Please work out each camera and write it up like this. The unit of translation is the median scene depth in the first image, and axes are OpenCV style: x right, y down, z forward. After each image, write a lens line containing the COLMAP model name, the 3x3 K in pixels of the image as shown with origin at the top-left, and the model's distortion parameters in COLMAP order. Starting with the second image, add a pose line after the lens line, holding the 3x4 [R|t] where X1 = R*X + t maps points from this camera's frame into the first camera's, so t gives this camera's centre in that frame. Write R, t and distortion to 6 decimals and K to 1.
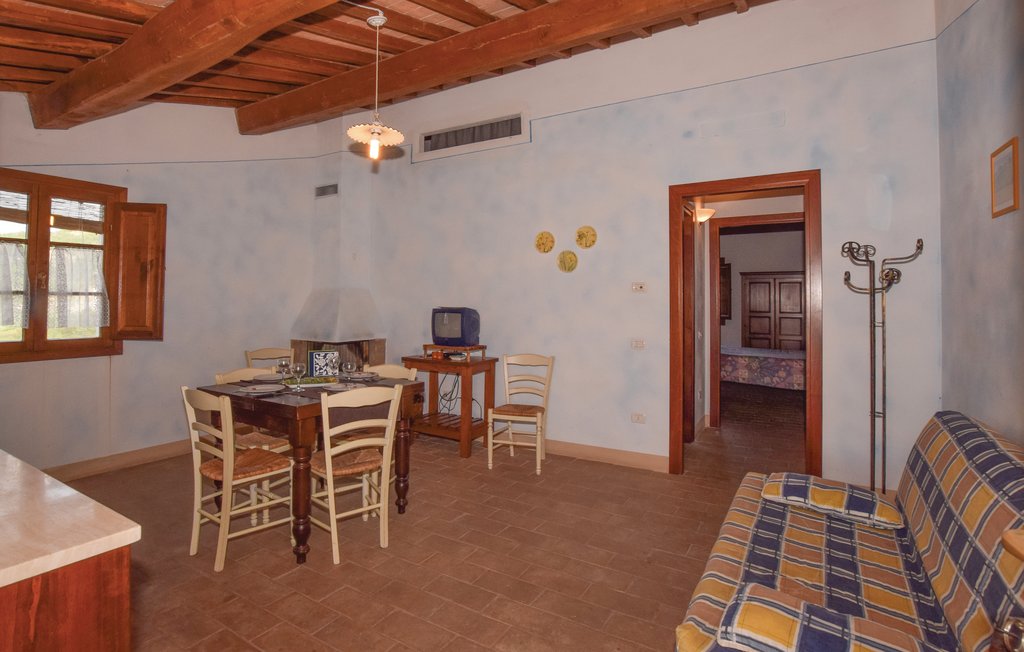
lens RADIAL K [[488.7, 0, 511.5], [0, 488.7, 292.6], [0, 0, 1]] dist [-0.002222, -0.000574]
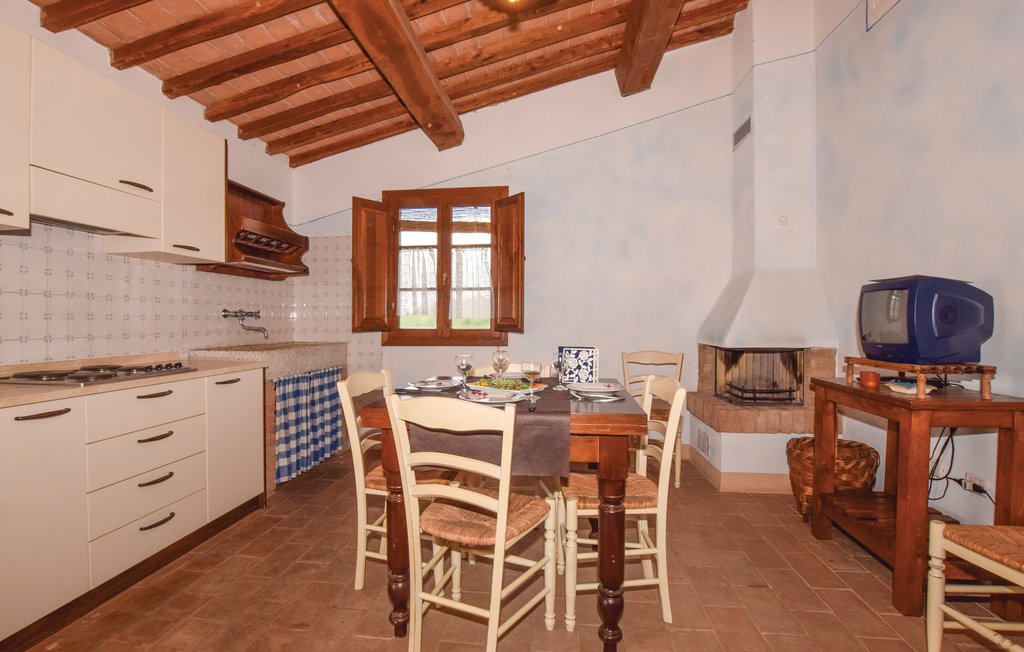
lens RADIAL K [[500.6, 0, 512.0], [0, 500.6, 326.0], [0, 0, 1]] dist [-0.001759, -0.000521]
pose [[0.428187, 0.001924, -0.903688, 0.184763], [0.026730, 0.999533, 0.014793, 0.070408], [0.903295, -0.030490, 0.427936, 0.565318]]
